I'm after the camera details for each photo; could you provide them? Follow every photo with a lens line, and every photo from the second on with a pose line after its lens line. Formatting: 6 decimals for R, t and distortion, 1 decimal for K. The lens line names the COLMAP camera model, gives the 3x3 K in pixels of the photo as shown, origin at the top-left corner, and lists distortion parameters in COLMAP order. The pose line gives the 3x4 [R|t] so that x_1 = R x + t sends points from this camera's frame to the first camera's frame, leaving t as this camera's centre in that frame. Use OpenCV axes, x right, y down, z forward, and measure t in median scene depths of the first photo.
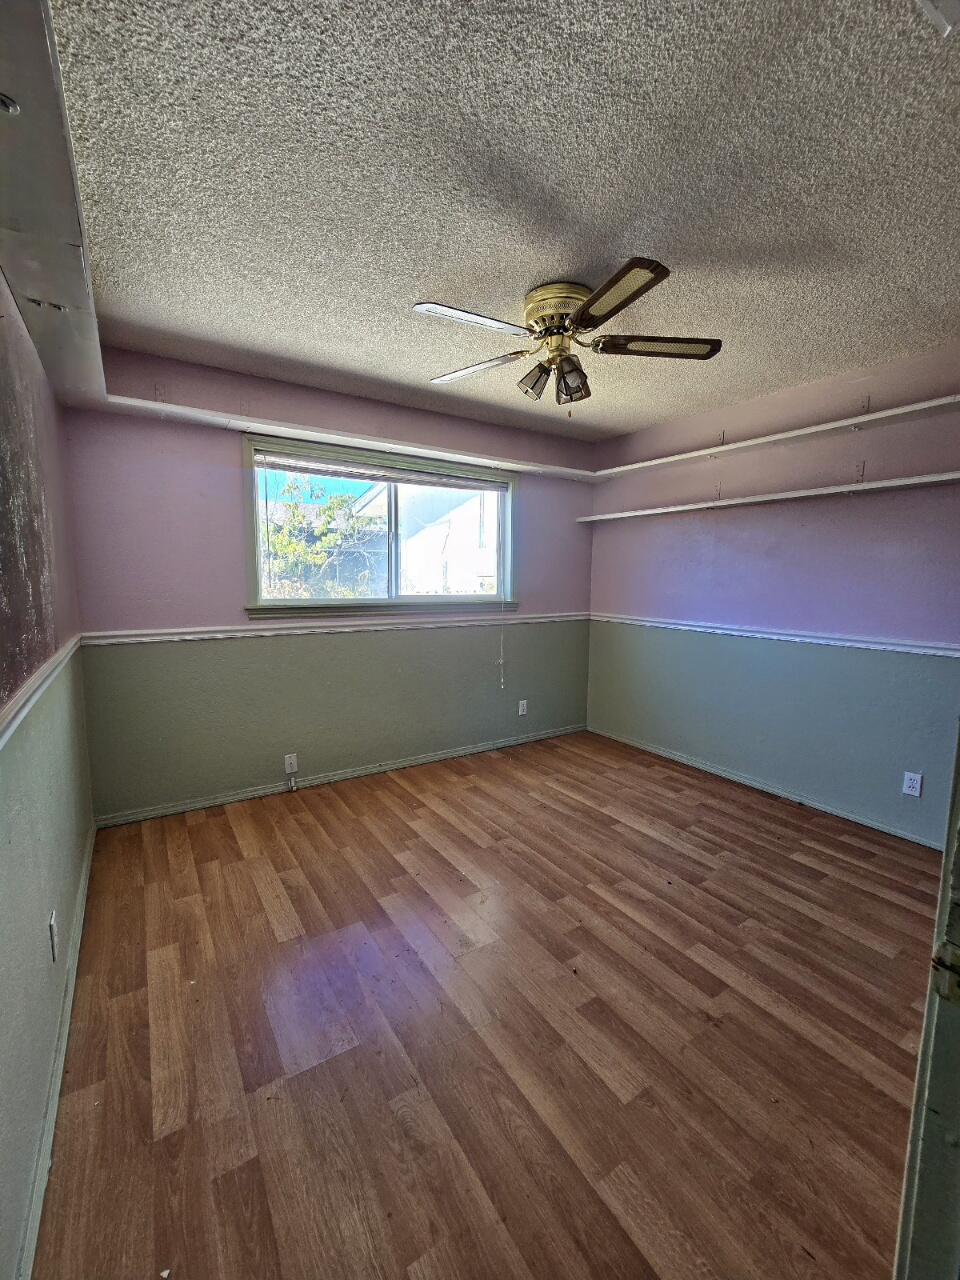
lens RADIAL K [[525.6, 0, 475.2], [0, 525.6, 638.2], [0, 0, 1]] dist [-0.002860, 0.000459]
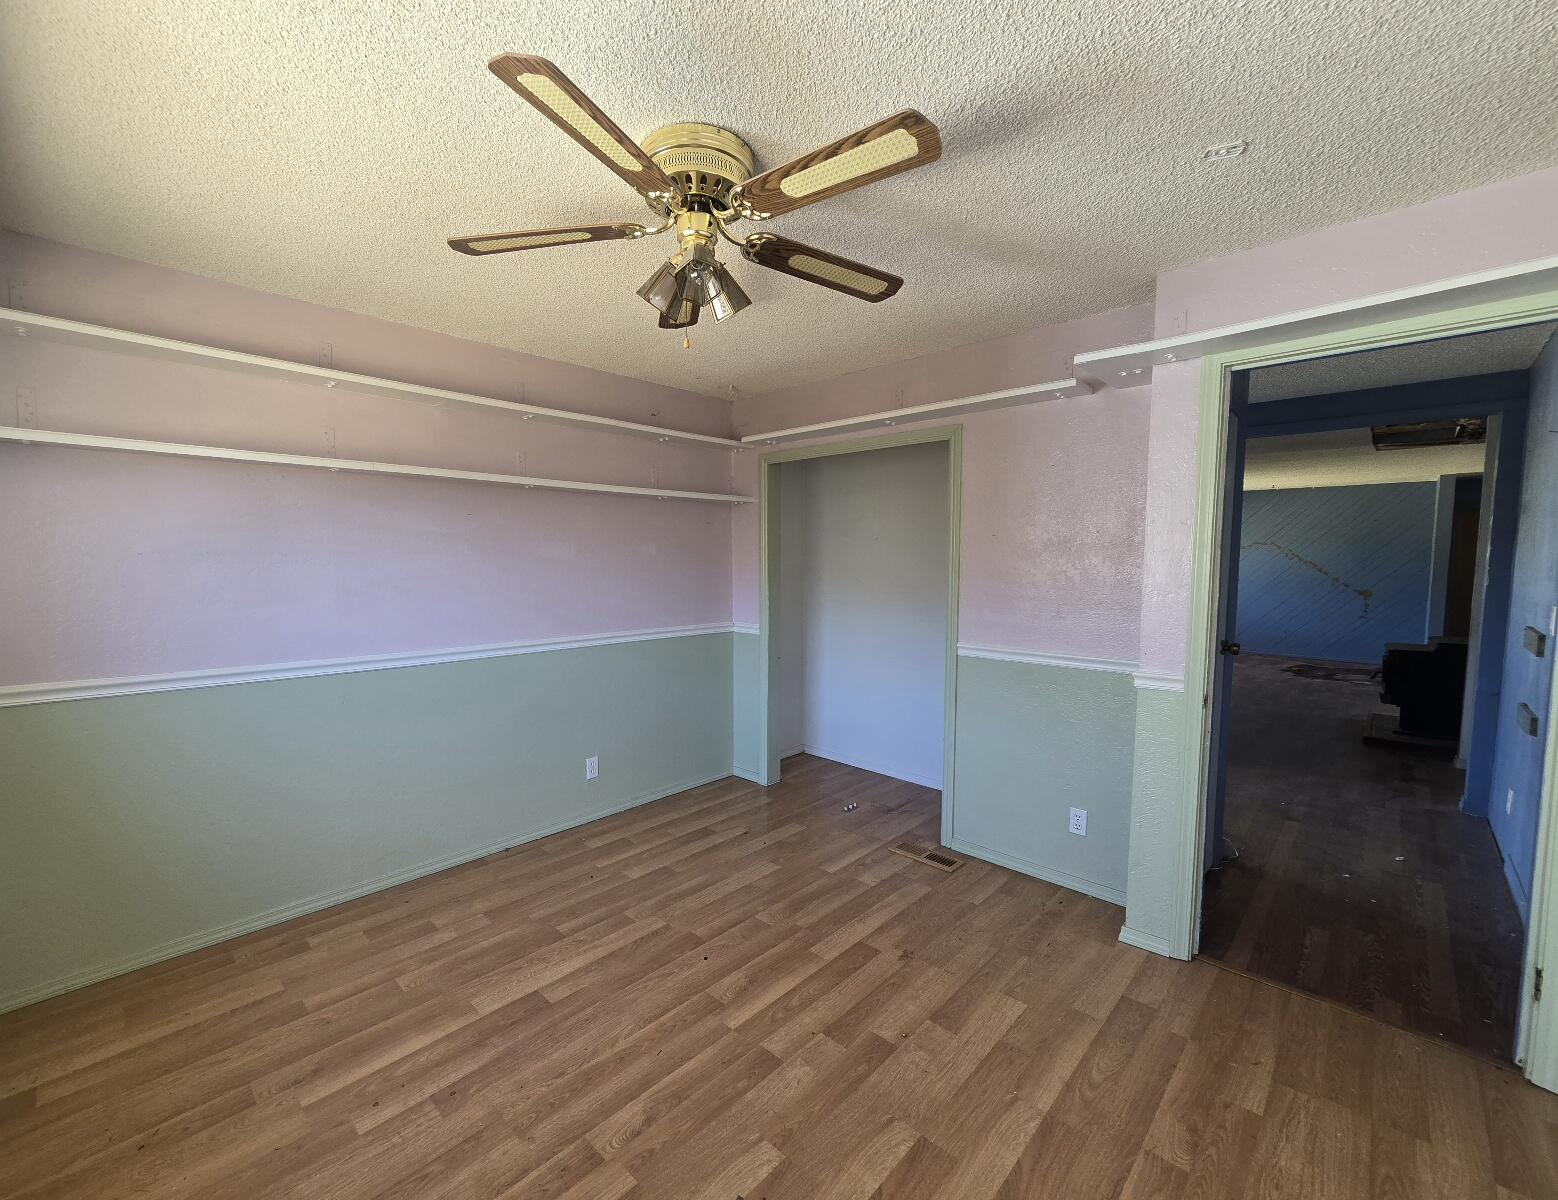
lens RADIAL K [[644.0, 0, 779.0], [0, 644.0, 600.0], [0, 0, 1]] dist [-0.001756, -0.000258]
pose [[-0.227546, -0.069724, 0.971268, -0.523510], [0.108111, 0.989458, 0.096357, -0.149415], [-0.967747, 0.126931, -0.217610, 0.925747]]
